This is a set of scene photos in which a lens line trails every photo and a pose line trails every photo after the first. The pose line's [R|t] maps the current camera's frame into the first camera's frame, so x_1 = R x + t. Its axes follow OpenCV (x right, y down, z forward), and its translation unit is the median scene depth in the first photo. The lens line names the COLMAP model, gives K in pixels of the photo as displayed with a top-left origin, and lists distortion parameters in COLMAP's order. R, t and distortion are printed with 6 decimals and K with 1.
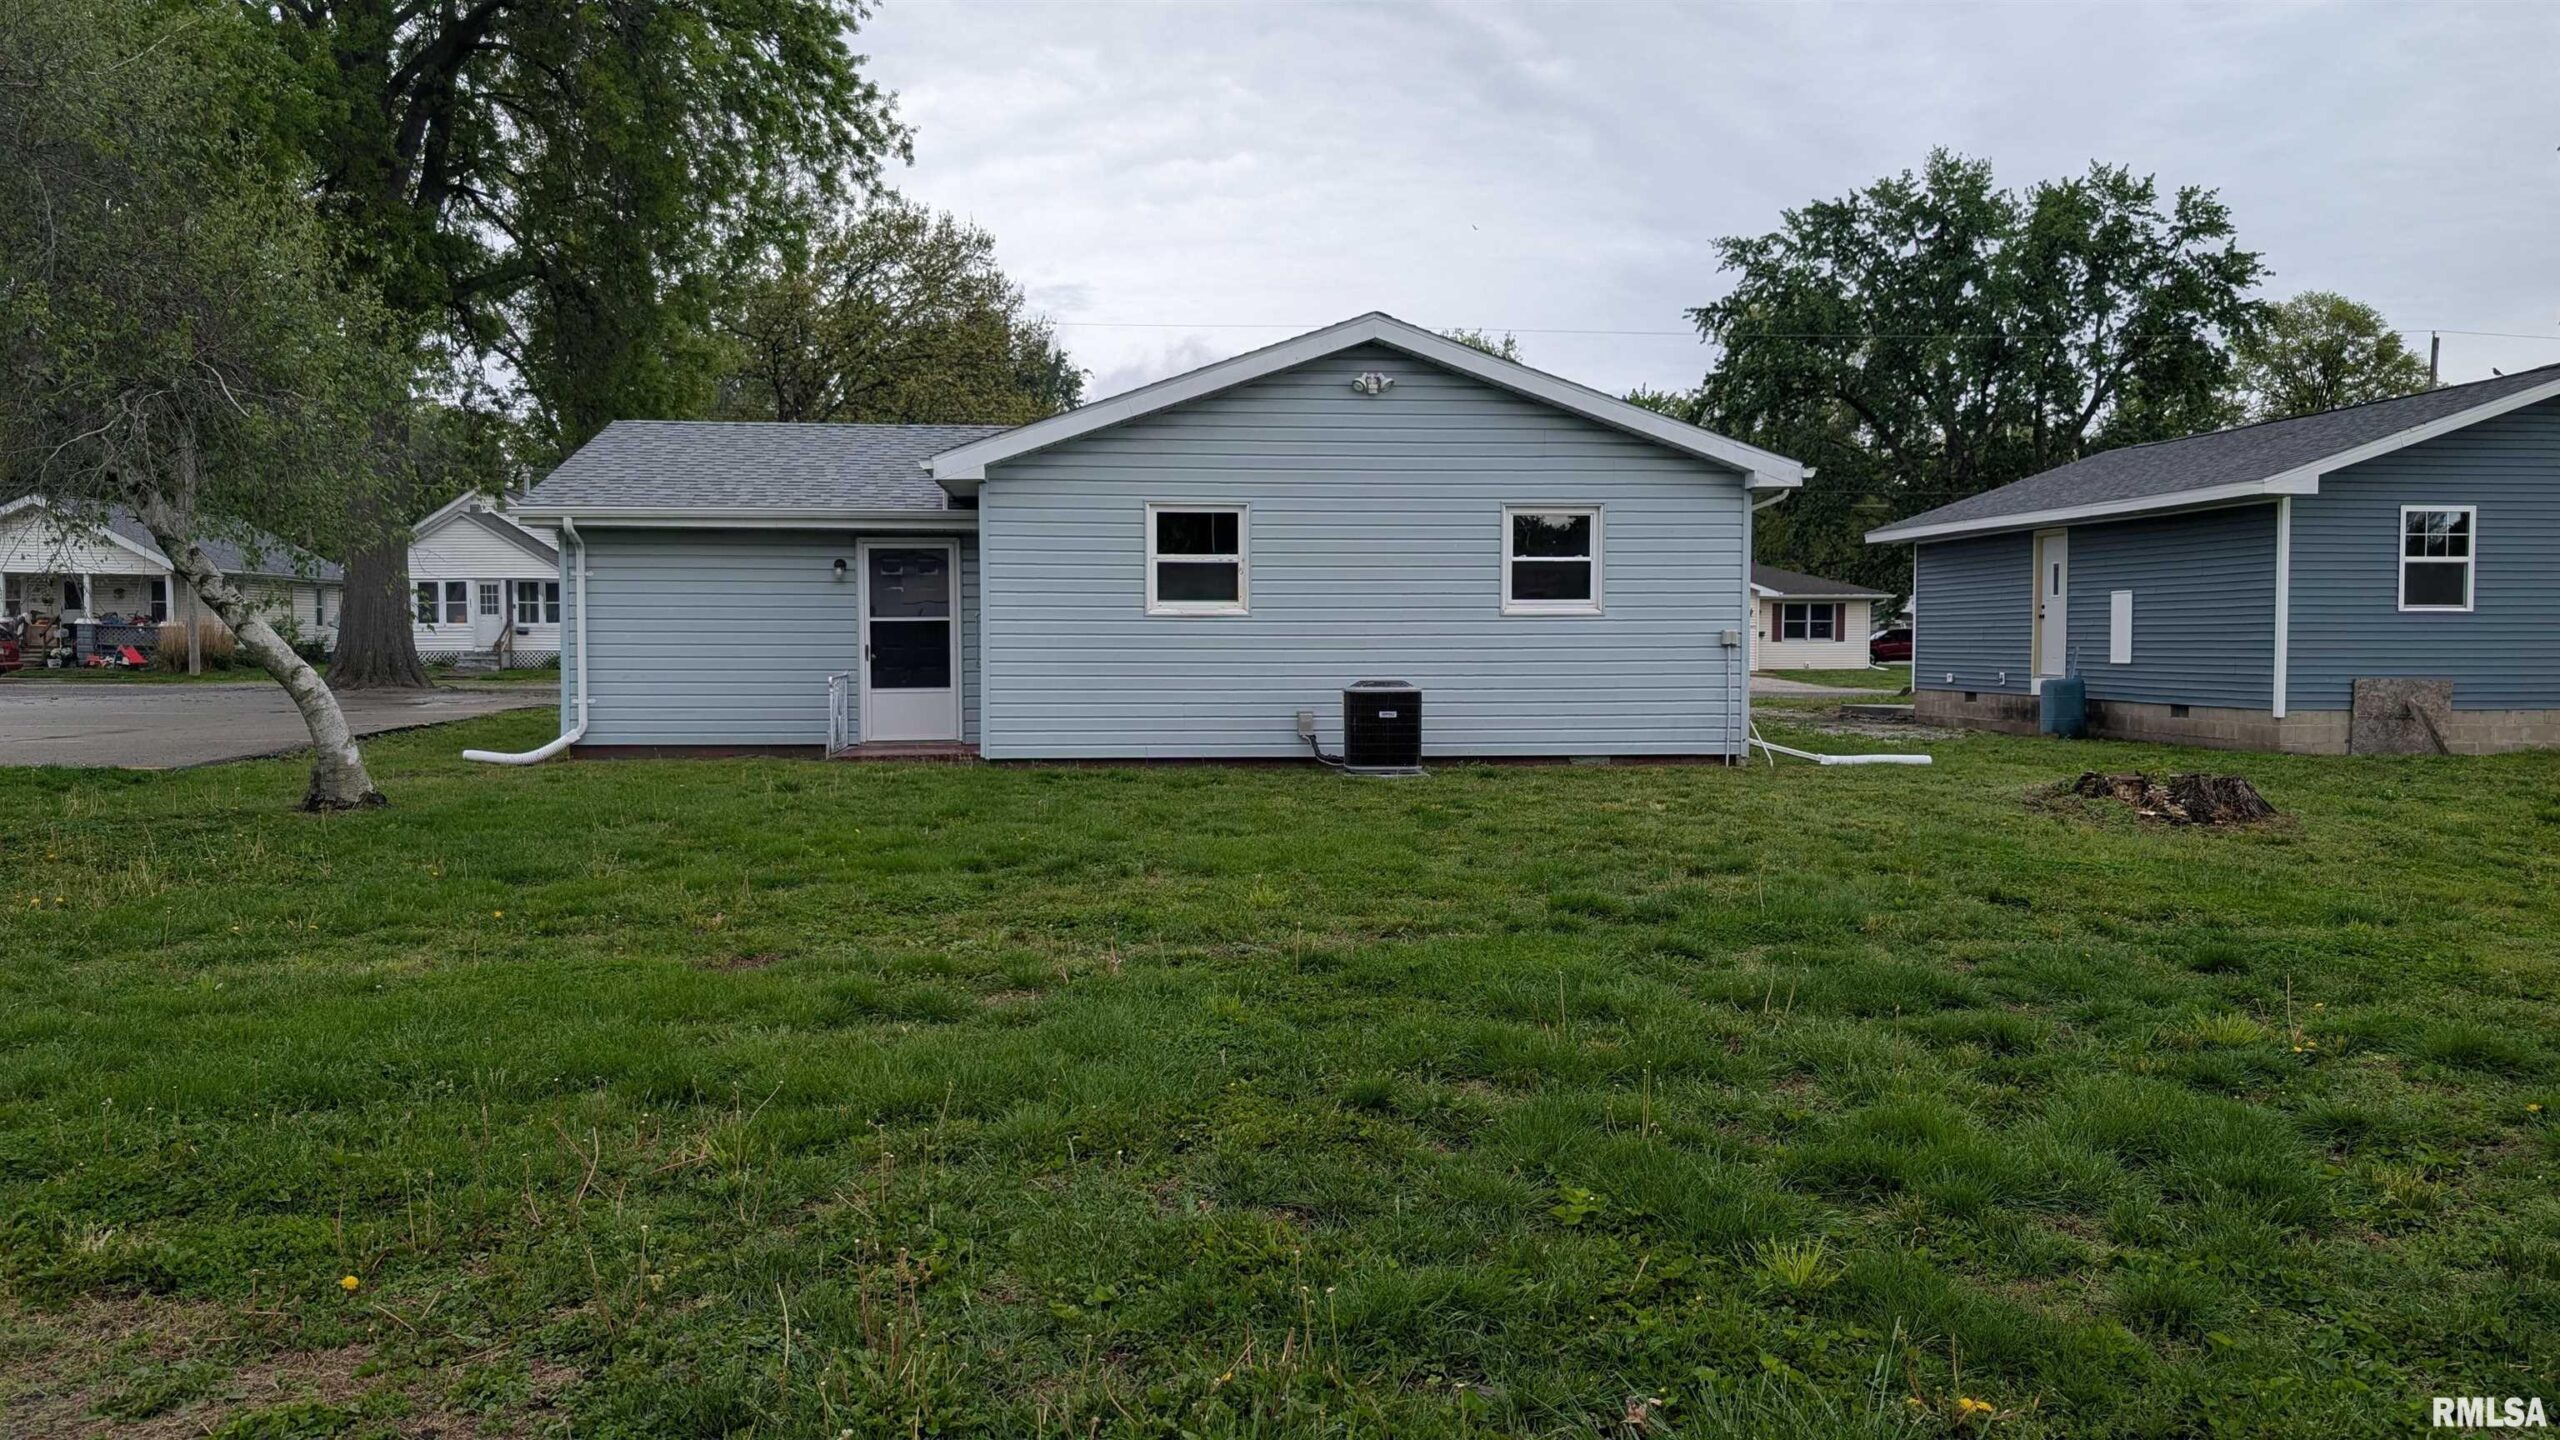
lens RADIAL K [[1860.5, 0, 1291.3], [0, 1860.5, 716.6], [0, 0, 1]] dist [-0.002432, 0.003223]
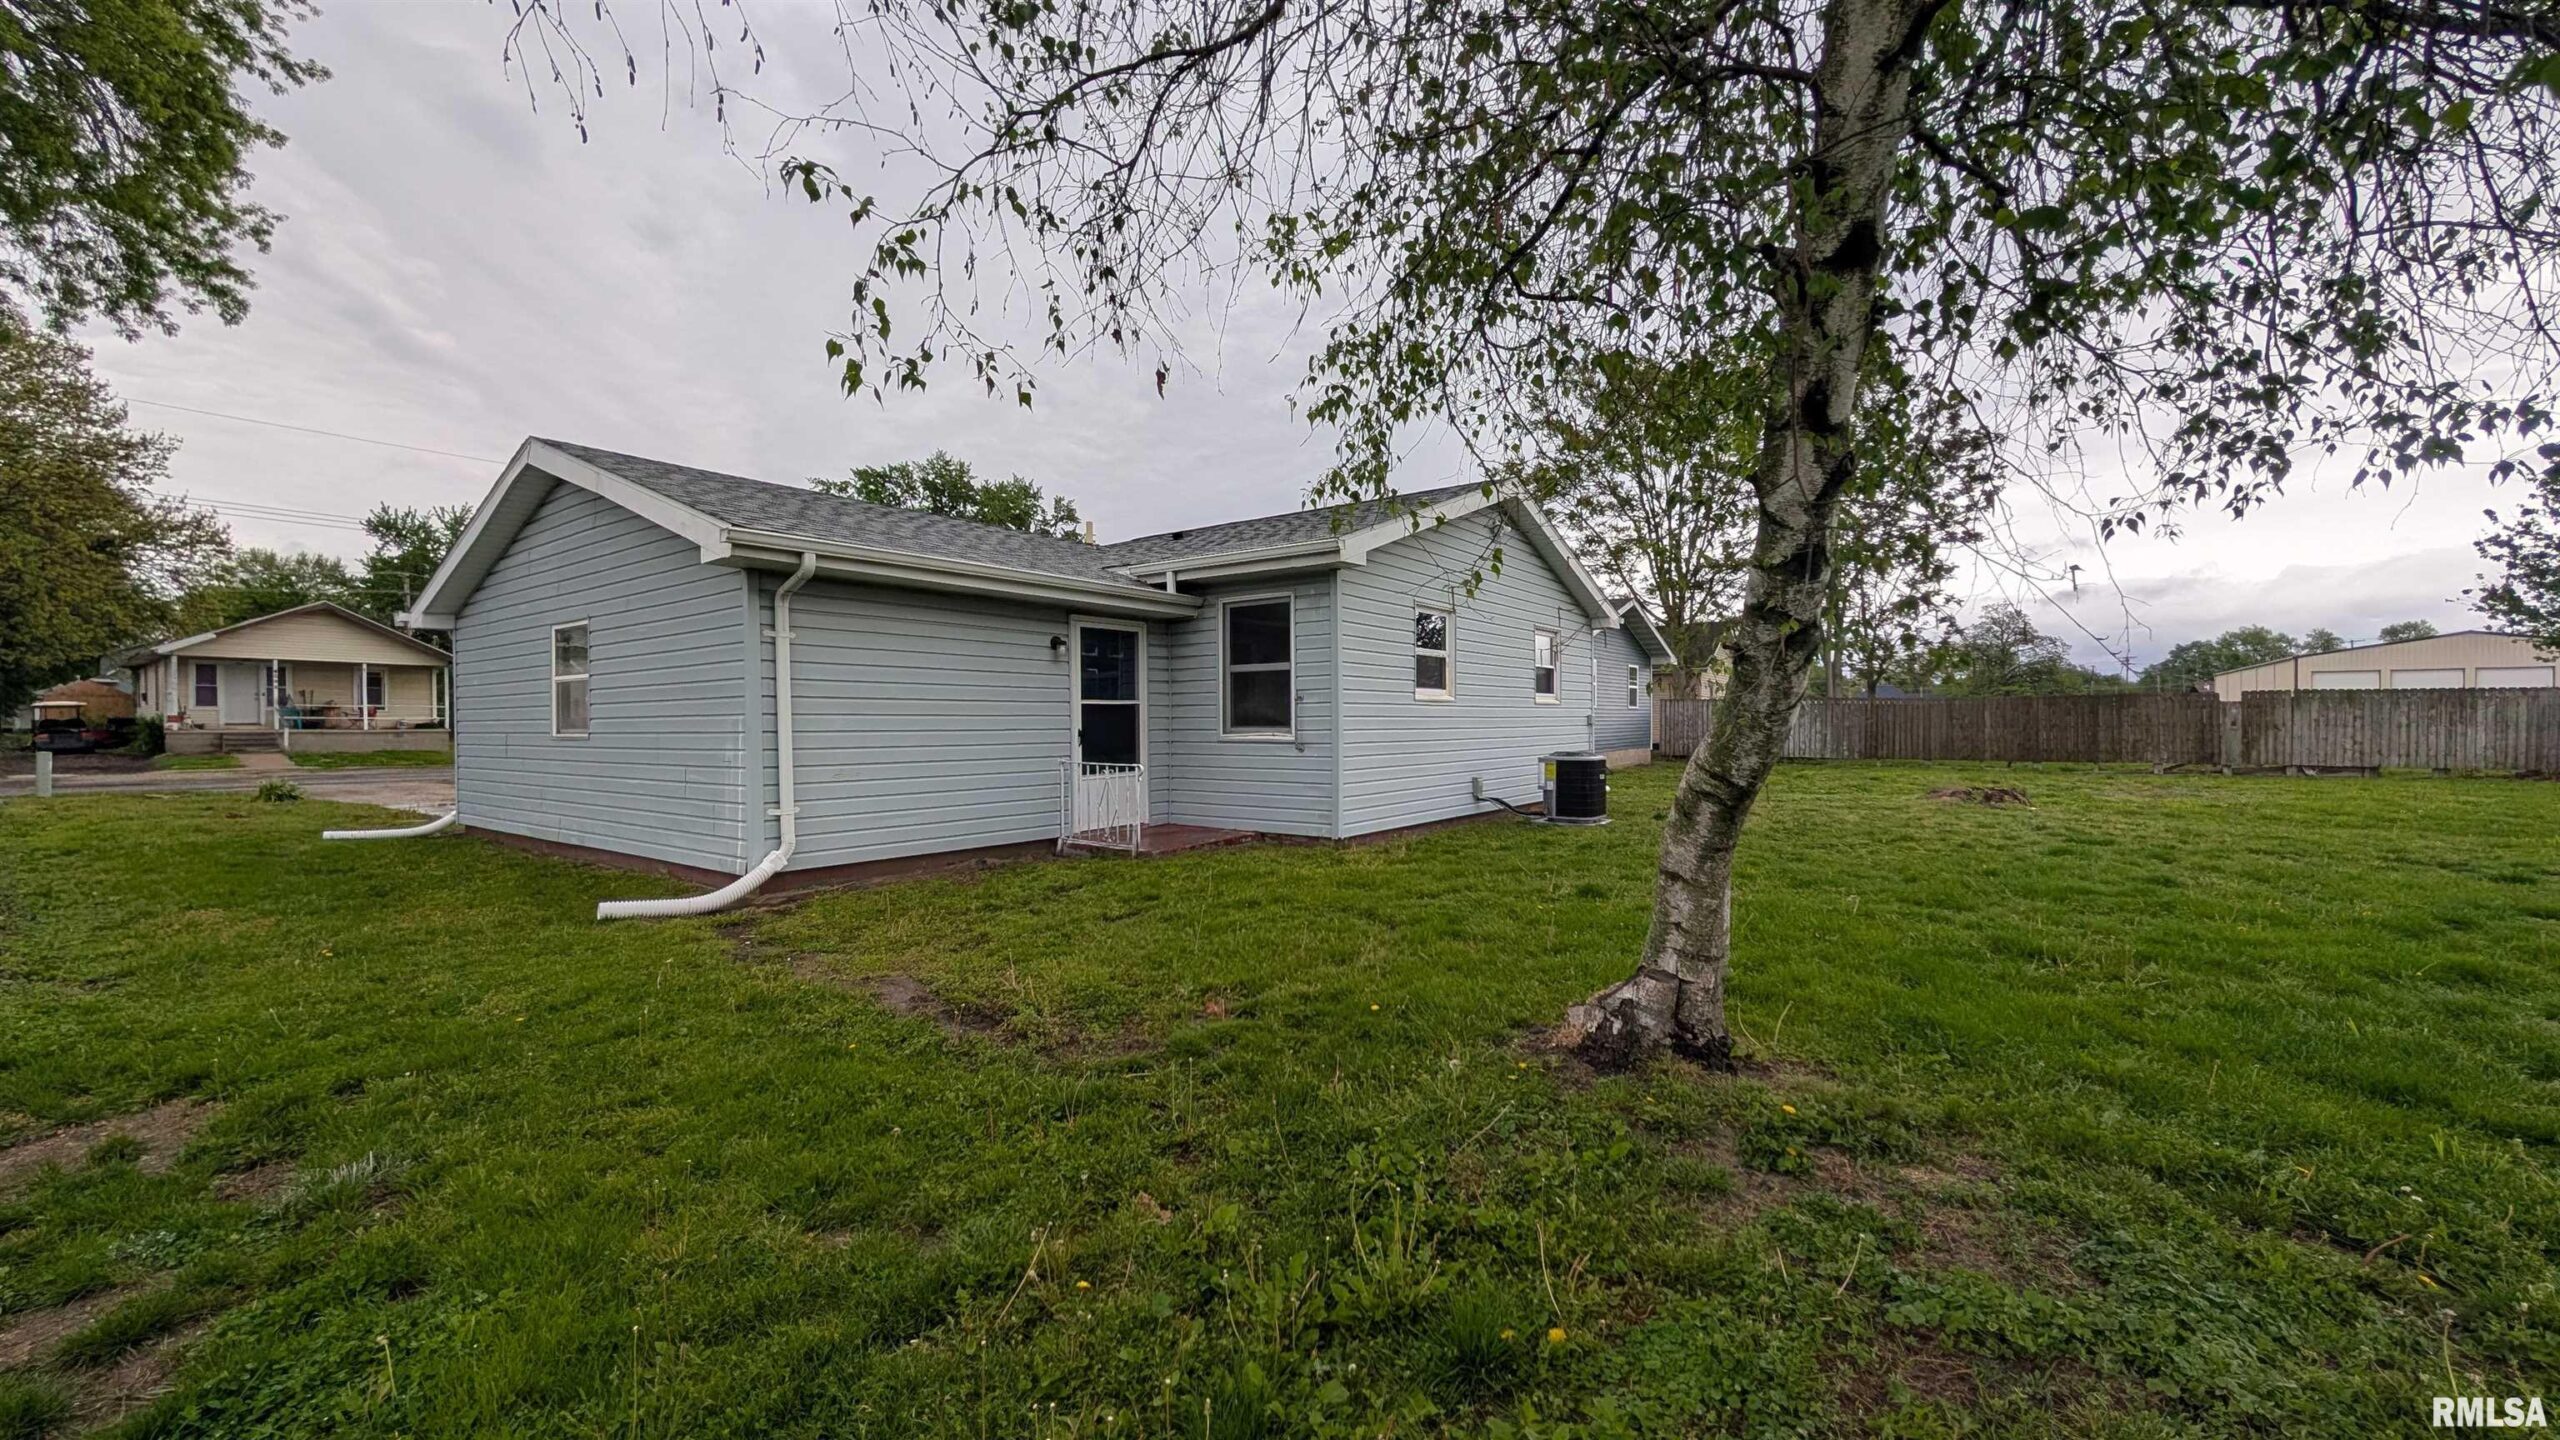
lens RADIAL K [[974.0, 0, 1280.6], [0, 974.0, 727.3], [0, 0, 1]] dist [-0.000756, -0.000029]
pose [[0.635069, -0.008694, 0.772407, -0.544518], [0.043491, 0.998753, -0.024516, -0.022758], [-0.771230, 0.049162, 0.634655, 0.608080]]
